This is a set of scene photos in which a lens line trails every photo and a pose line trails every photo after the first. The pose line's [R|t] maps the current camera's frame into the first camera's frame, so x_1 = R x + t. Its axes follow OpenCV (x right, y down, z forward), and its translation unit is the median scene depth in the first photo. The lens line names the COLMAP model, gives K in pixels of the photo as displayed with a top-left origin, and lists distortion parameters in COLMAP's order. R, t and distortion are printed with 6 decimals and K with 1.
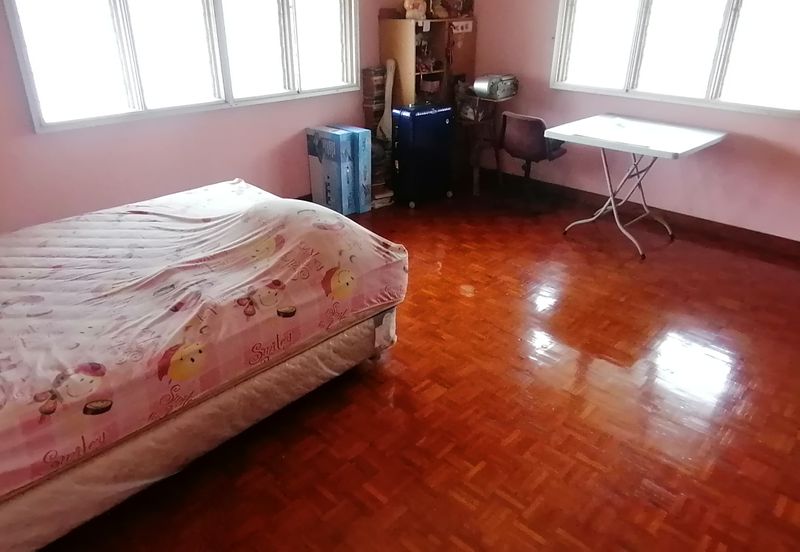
lens RADIAL K [[470.9, 0, 394.1], [0, 470.9, 302.4], [0, 0, 1]] dist [0.057054, -0.058714]
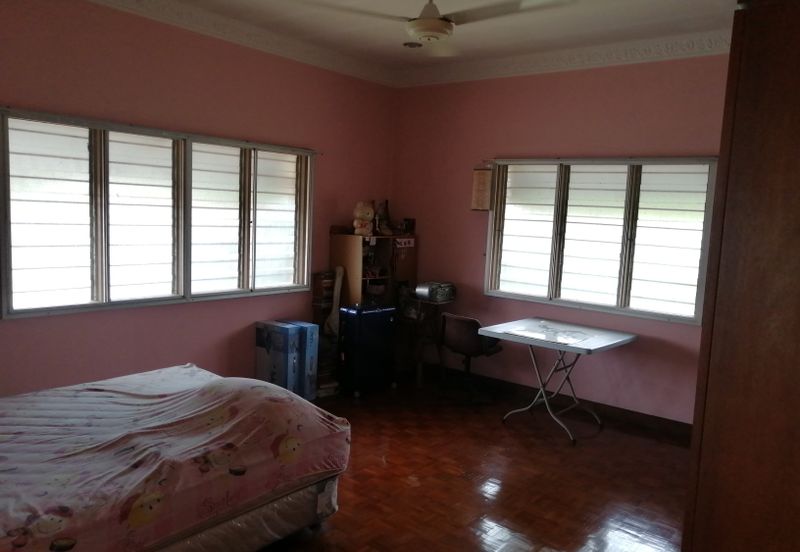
lens RADIAL K [[617.7, 0, 400.0], [0, 617.7, 276.0], [0, 0, 1]] dist [-0.008268, 0.001498]
pose [[0.995154, 0.031818, 0.093038, -0.000822], [0.012056, 0.899578, -0.436594, 0.166720], [-0.097587, 0.435600, 0.894835, -0.349267]]
